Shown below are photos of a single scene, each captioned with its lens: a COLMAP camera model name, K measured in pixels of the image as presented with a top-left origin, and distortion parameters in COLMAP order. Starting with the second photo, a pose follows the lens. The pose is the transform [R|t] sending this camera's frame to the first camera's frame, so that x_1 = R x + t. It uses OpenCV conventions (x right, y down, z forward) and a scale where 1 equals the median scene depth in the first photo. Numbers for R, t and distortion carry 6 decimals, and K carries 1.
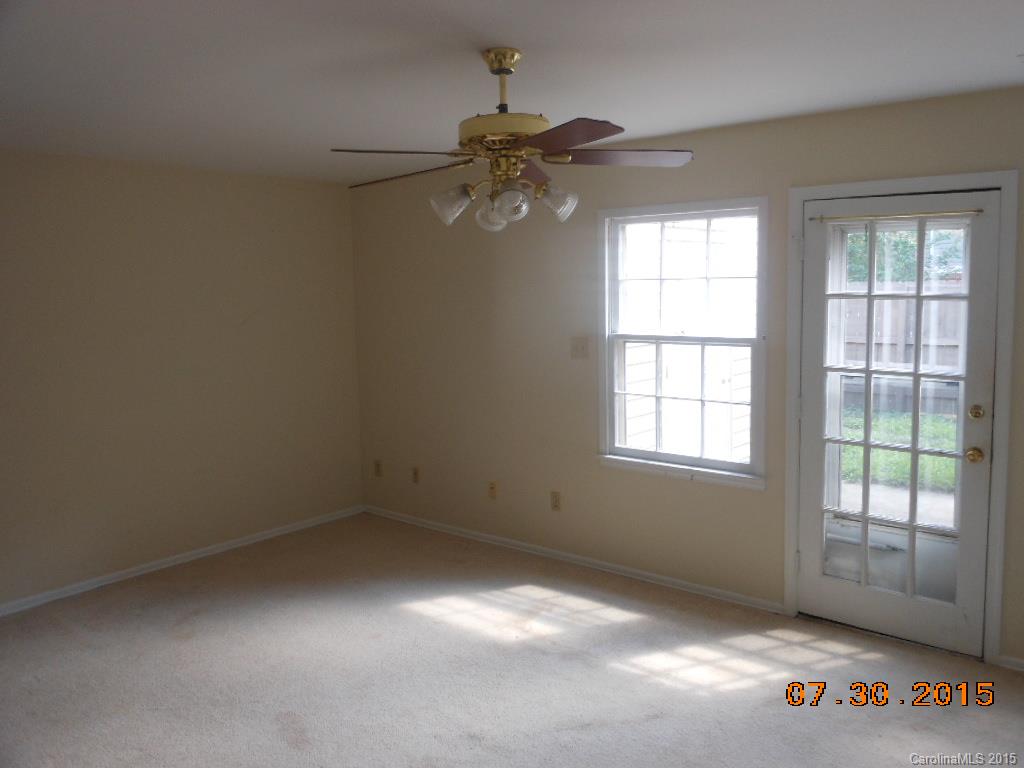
lens RADIAL K [[837.0, 0, 512.0], [0, 837.0, 384.0], [0, 0, 1]] dist [-0.006353, -0.009063]
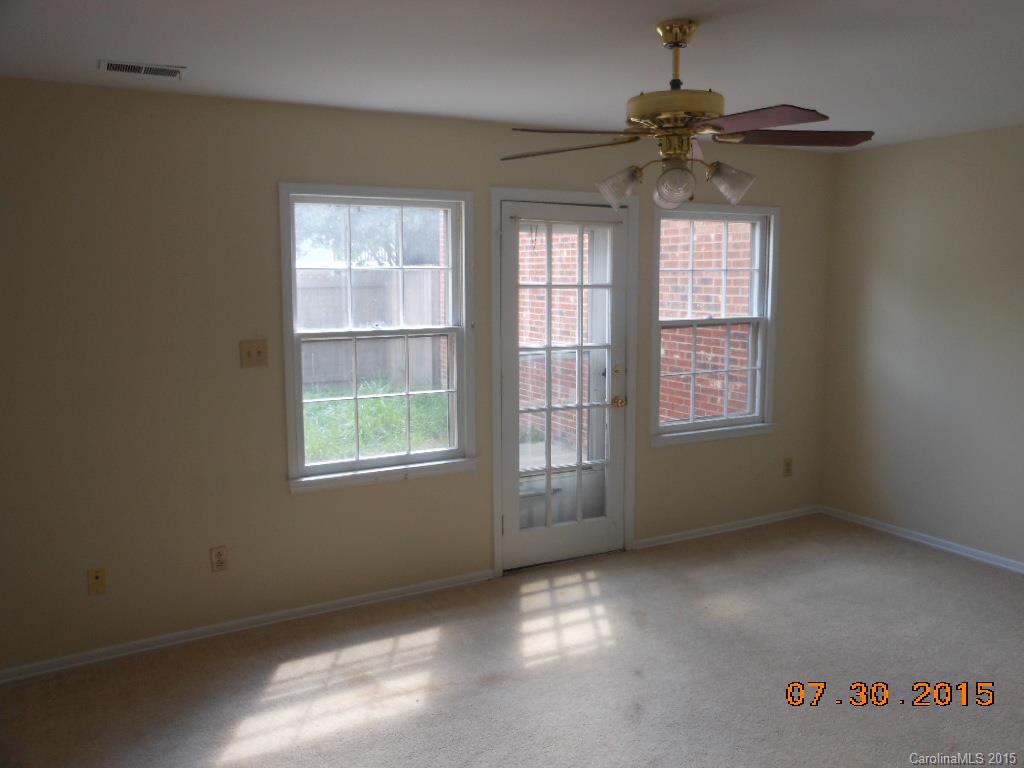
lens RADIAL K [[847.4, 0, 512.0], [0, 847.4, 384.0], [0, 0, 1]] dist [0.054371, 0.002843]
pose [[0.361927, -0.106236, 0.926133, -0.712594], [0.112490, 0.991202, 0.069740, -0.053839], [-0.925395, 0.078940, 0.370693, 0.583503]]
